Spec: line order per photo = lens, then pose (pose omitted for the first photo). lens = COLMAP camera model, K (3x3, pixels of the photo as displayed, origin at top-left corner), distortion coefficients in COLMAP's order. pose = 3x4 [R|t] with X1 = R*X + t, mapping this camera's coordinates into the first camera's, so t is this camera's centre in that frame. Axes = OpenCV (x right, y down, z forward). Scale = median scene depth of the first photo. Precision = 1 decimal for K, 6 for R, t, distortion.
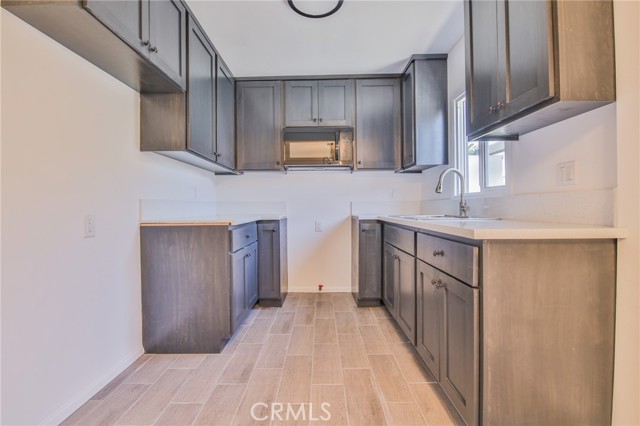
lens RADIAL K [[292.2, 0, 320.6], [0, 292.2, 209.9], [0, 0, 1]] dist [-0.009580, -0.007286]
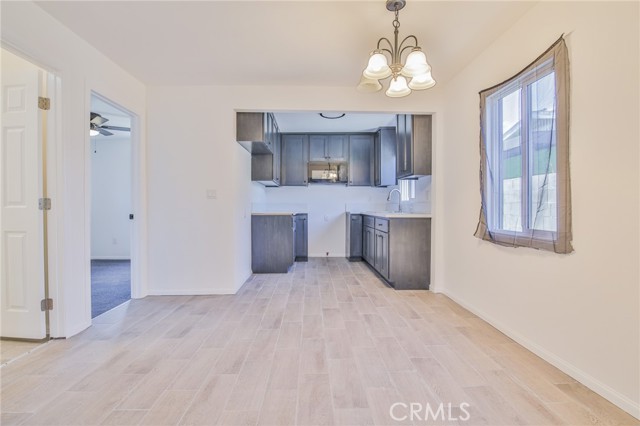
lens RADIAL K [[292.2, 0, 320.6], [0, 292.2, 209.9], [0, 0, 1]] dist [-0.009580, -0.007286]
pose [[0.999240, 0.008658, 0.037997, -0.121103], [-0.008824, 0.999952, 0.004211, 0.002600], [-0.037958, -0.004543, 0.999269, -0.797217]]
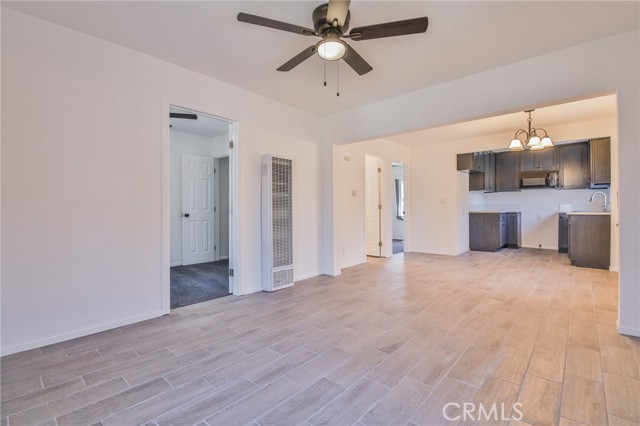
lens RADIAL K [[292.2, 0, 320.6], [0, 292.2, 209.9], [0, 0, 1]] dist [-0.009580, -0.007286]
pose [[0.746747, 0.008016, -0.665060, 0.230894], [-0.005105, 0.999967, 0.006321, 0.006401], [0.665089, -0.001325, 0.746763, -1.784458]]
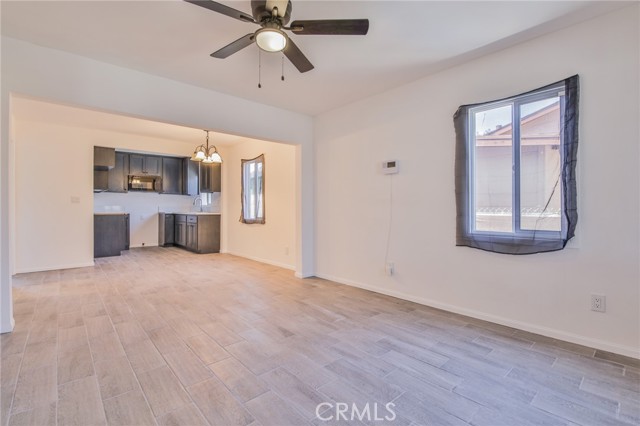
lens RADIAL K [[292.2, 0, 320.6], [0, 292.2, 209.9], [0, 0, 1]] dist [-0.009580, -0.007286]
pose [[0.744240, 0.007916, 0.667865, -0.550204], [-0.003807, 0.999964, -0.007610, 0.013723], [-0.667901, 0.003122, 0.744243, -1.806496]]
